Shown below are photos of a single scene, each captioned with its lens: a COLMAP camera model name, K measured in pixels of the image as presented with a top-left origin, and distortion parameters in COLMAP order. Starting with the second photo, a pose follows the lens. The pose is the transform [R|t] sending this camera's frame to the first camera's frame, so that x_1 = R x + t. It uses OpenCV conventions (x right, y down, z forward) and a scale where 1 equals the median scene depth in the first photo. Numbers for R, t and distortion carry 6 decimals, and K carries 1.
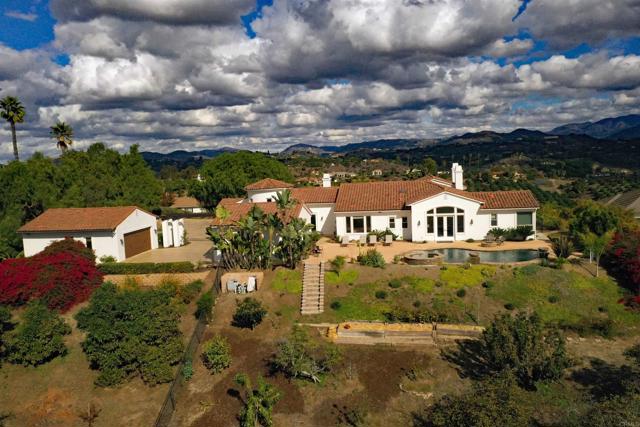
lens RADIAL K [[502.8, 0, 316.6], [0, 502.8, 211.1], [0, 0, 1]] dist [-0.003521, 0.003051]
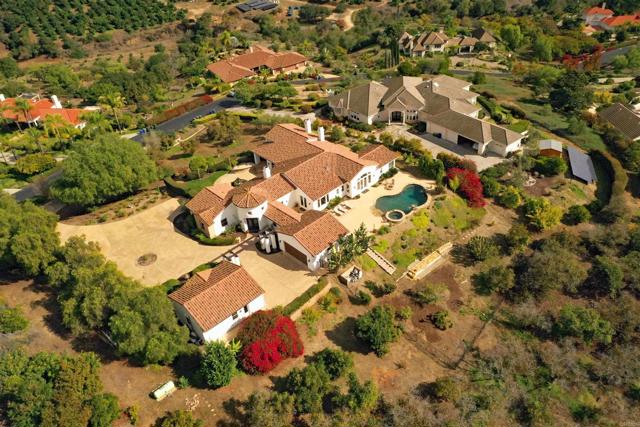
lens RADIAL K [[502.8, 0, 318.4], [0, 502.8, 213.5], [0, 0, 1]] dist [-0.003521, 0.003051]
pose [[0.609977, -0.470402, 0.637691, -1.068495], [0.123040, 0.851203, 0.510210, -0.836507], [-0.782808, -0.232755, 0.577093, 0.062781]]
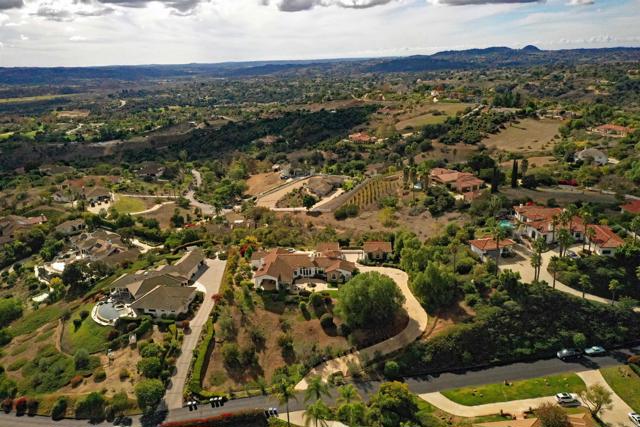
lens RADIAL K [[502.8, 0, 320.4], [0, 502.8, 211.4], [0, 0, 1]] dist [-0.003521, 0.003051]
pose [[-0.994201, 0.098468, -0.043217, 0.088757], [0.073849, 0.917329, 0.391222, -1.682387], [0.078167, 0.385762, -0.919281, 4.280598]]
